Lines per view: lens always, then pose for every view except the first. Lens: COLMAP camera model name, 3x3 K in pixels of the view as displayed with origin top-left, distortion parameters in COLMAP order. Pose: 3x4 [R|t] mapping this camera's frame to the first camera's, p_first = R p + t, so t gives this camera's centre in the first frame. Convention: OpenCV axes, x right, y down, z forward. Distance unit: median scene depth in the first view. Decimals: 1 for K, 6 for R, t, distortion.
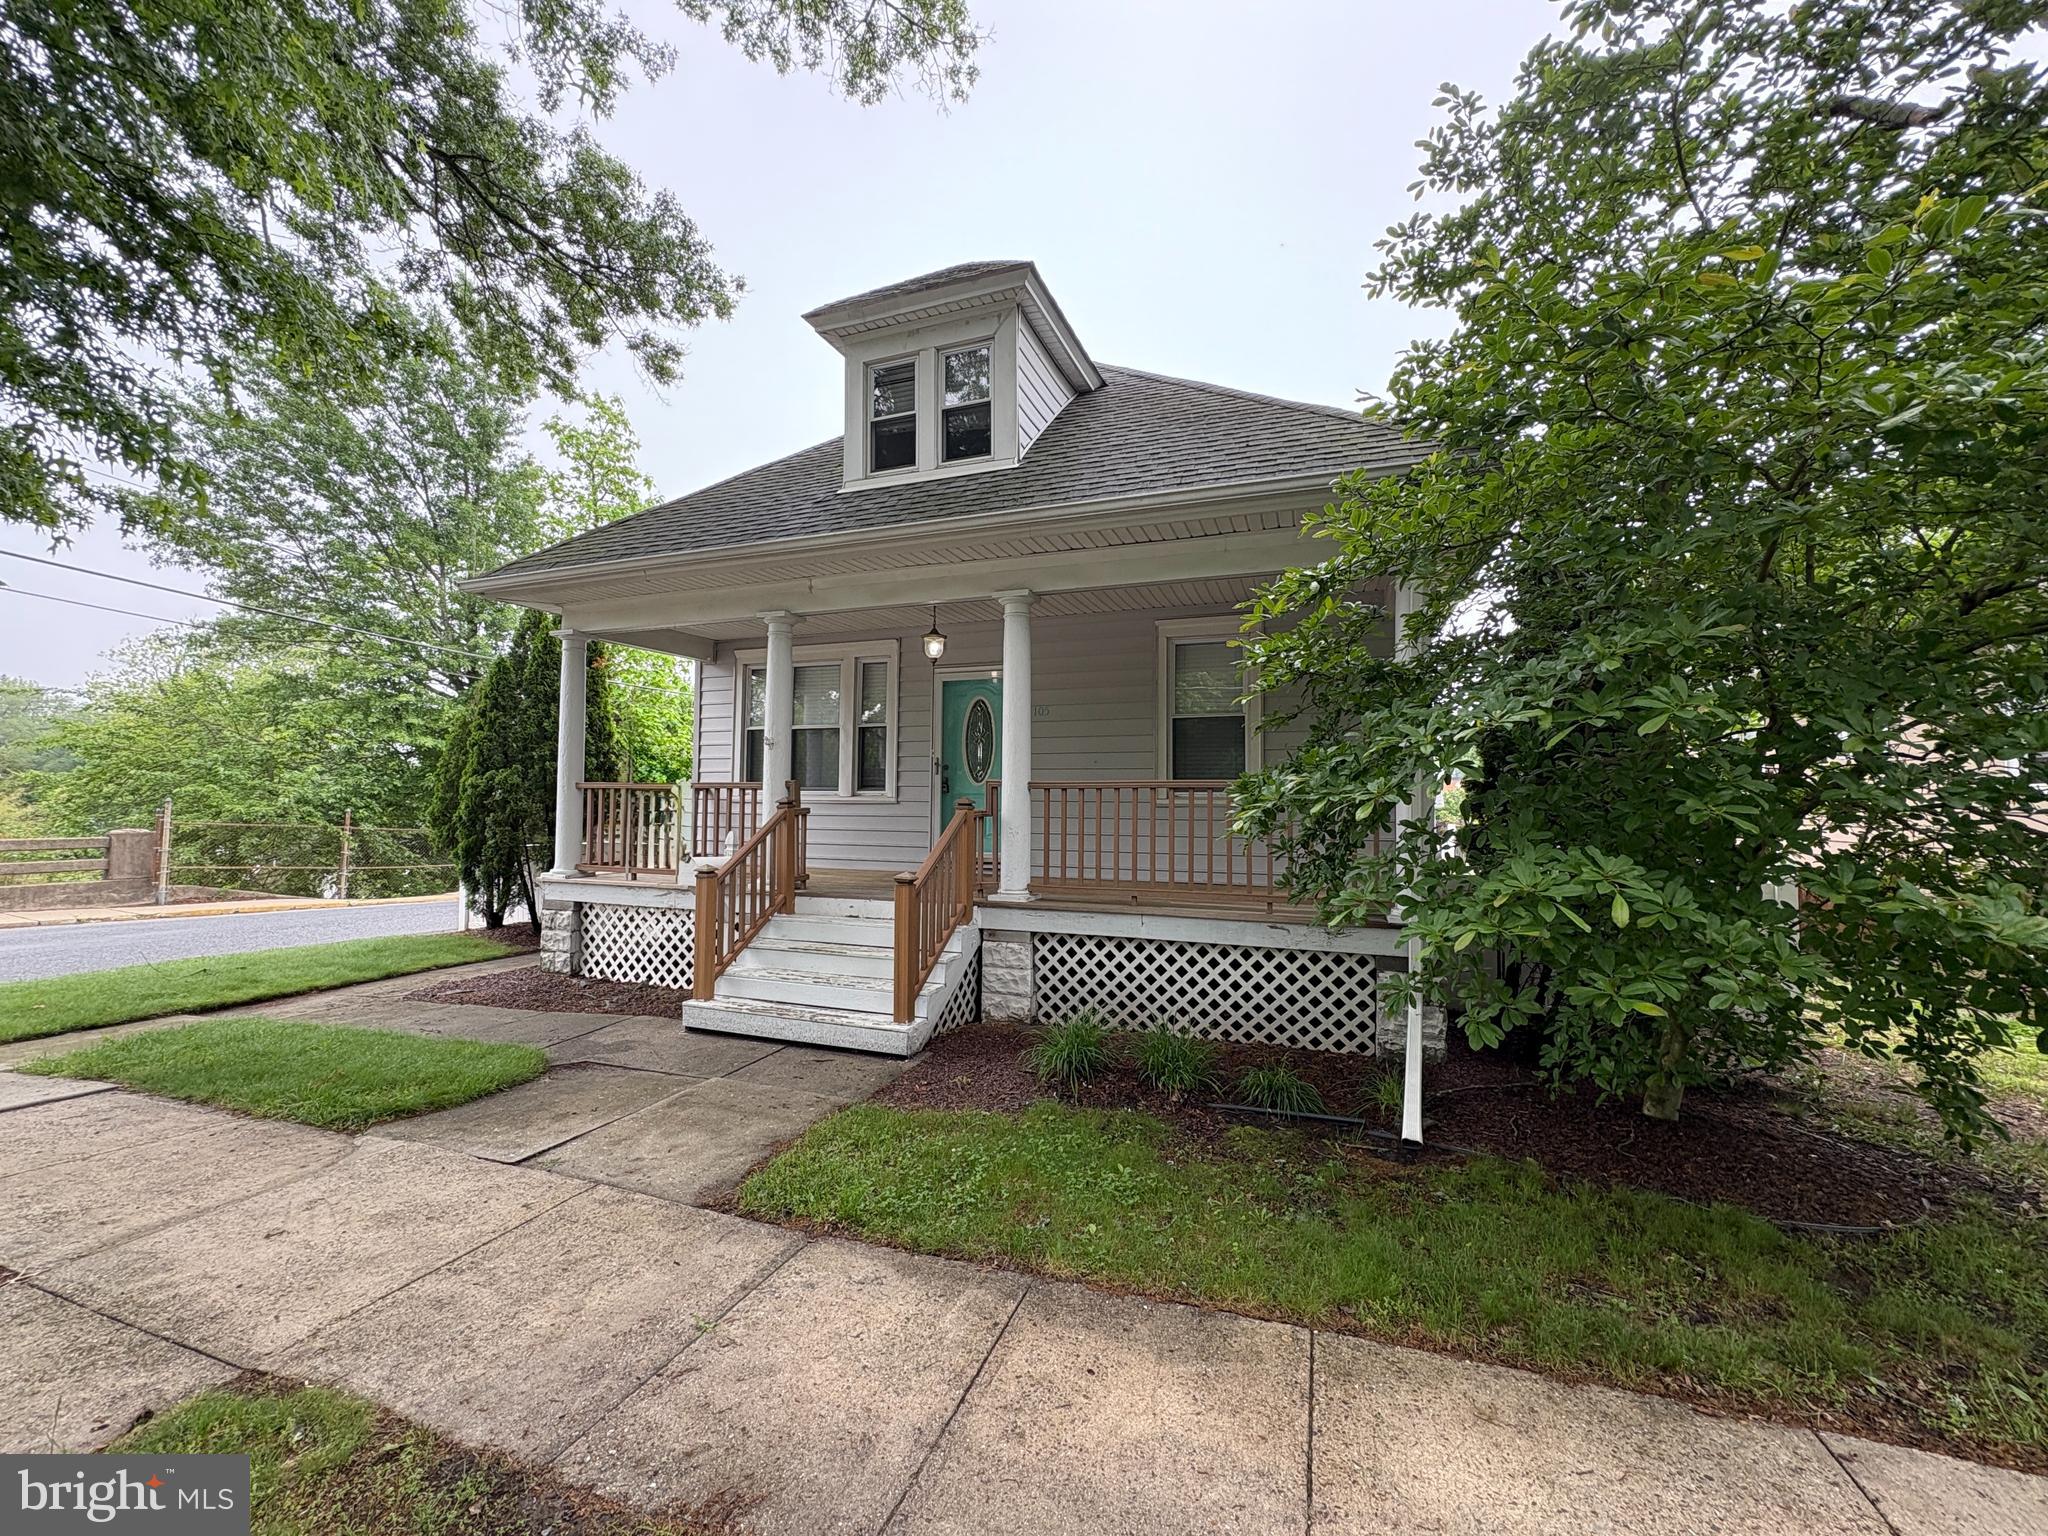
lens RADIAL K [[817.1, 0, 1025.7], [0, 817.1, 767.6], [0, 0, 1]] dist [0.000979, 0.000215]
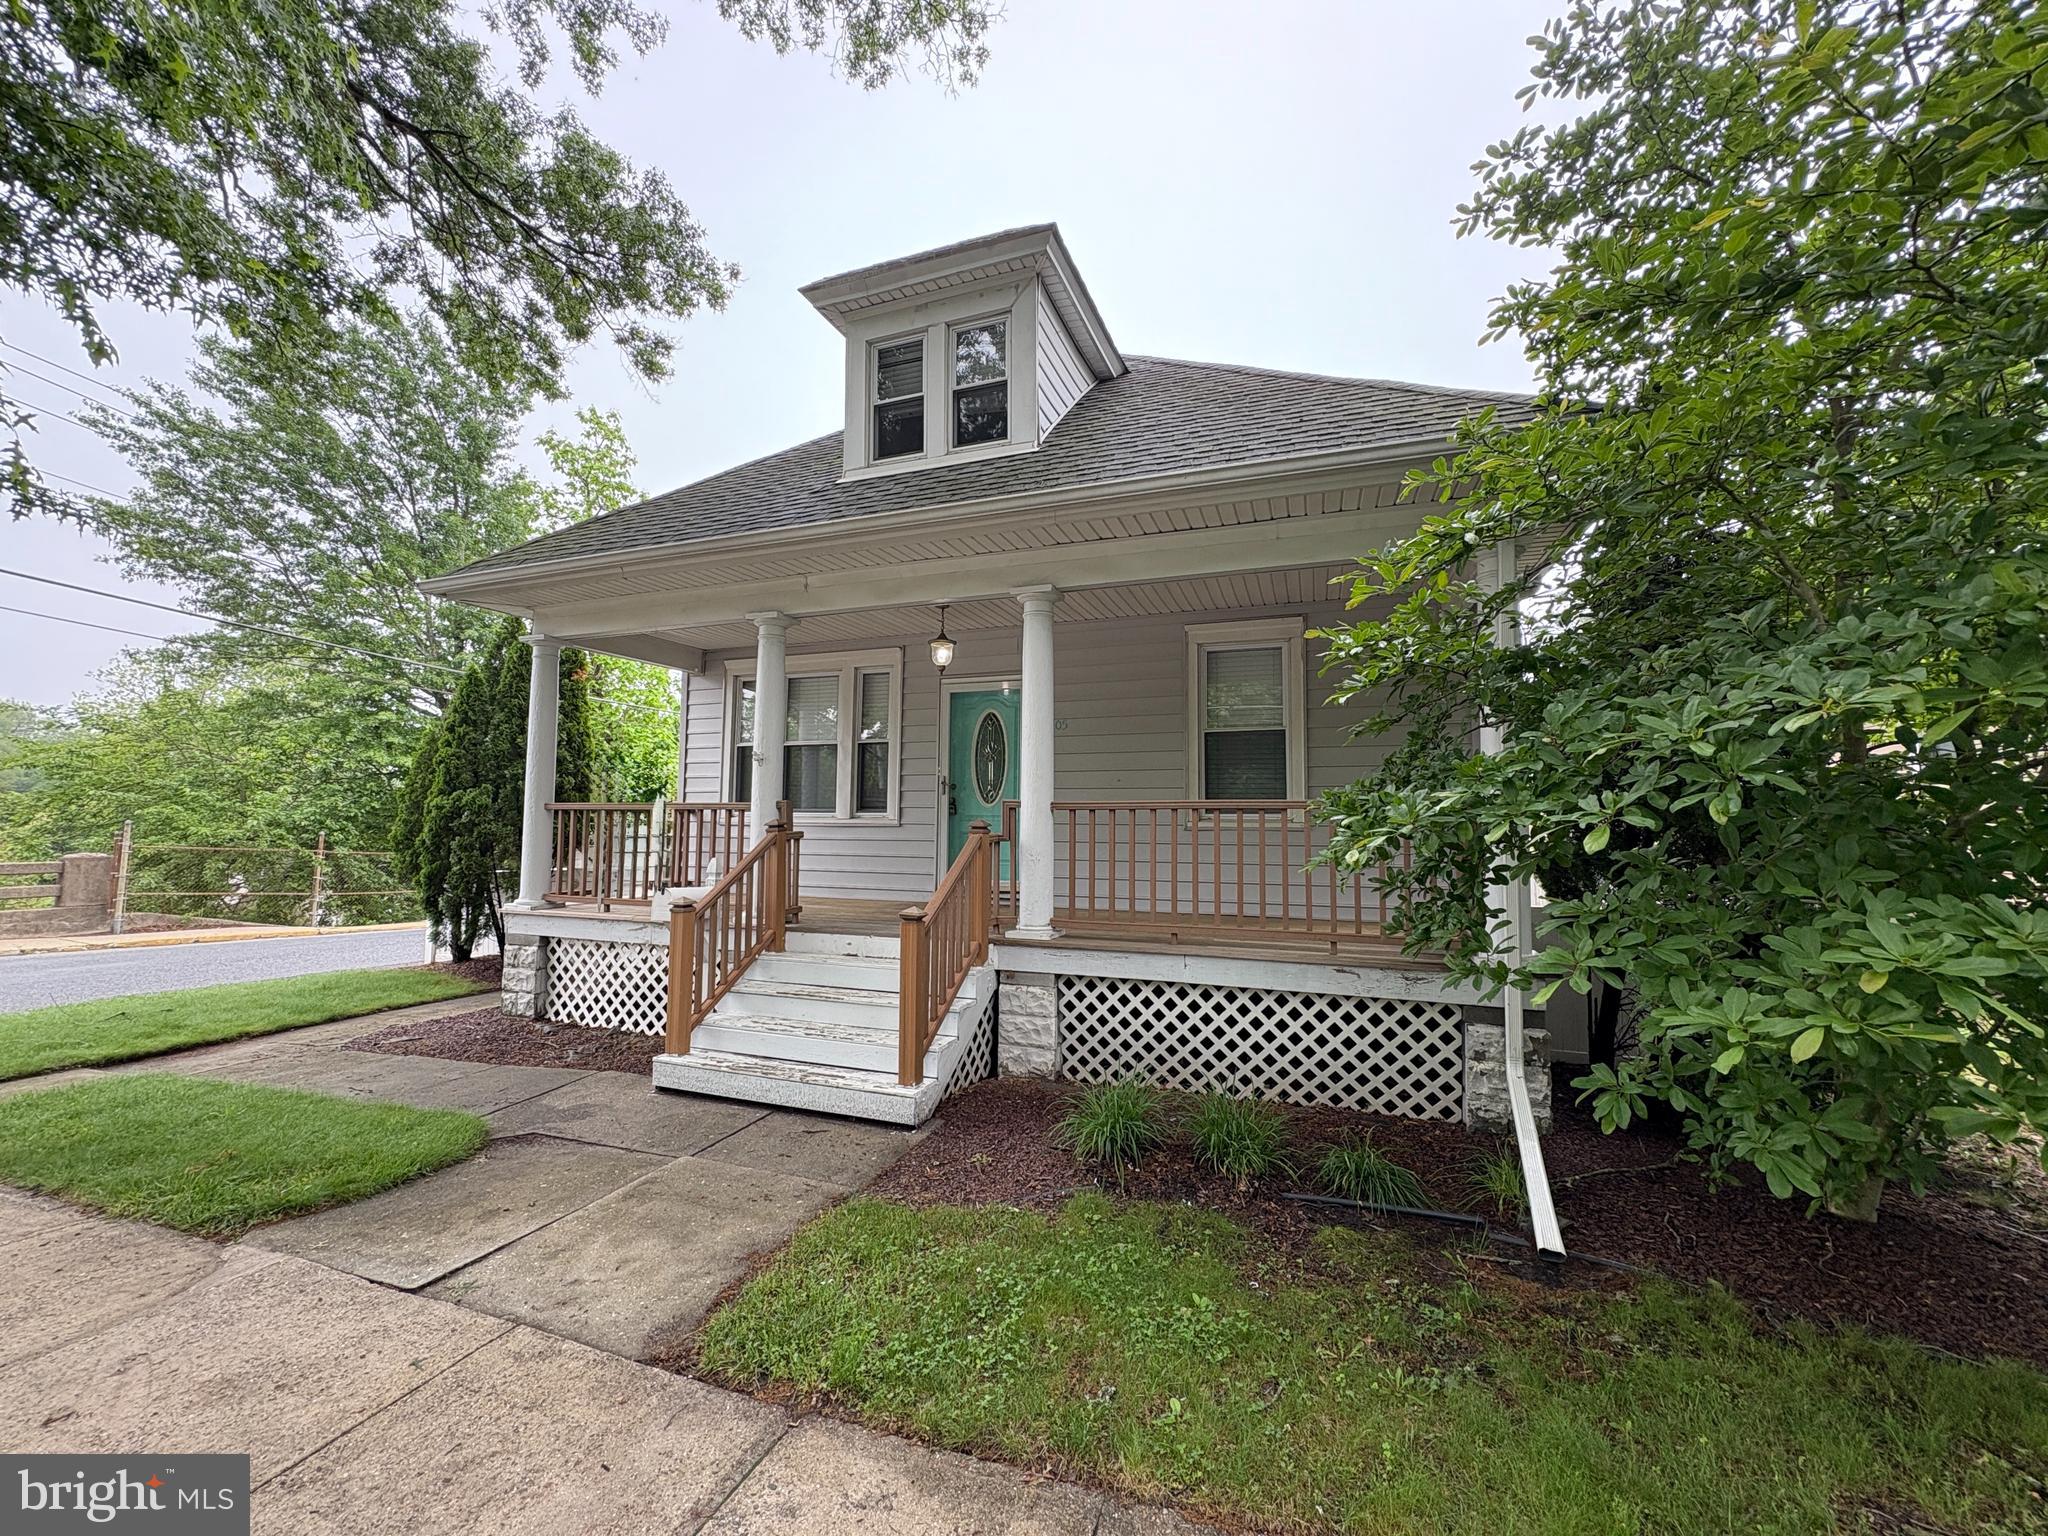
lens RADIAL K [[817.1, 0, 1025.7], [0, 817.1, 767.6], [0, 0, 1]] dist [0.000979, 0.000215]
pose [[0.999997, 0.000303, 0.002423, -0.023172], [-0.000237, 0.999630, -0.027199, 0.003778], [-0.002430, 0.027198, 0.999627, 0.103960]]
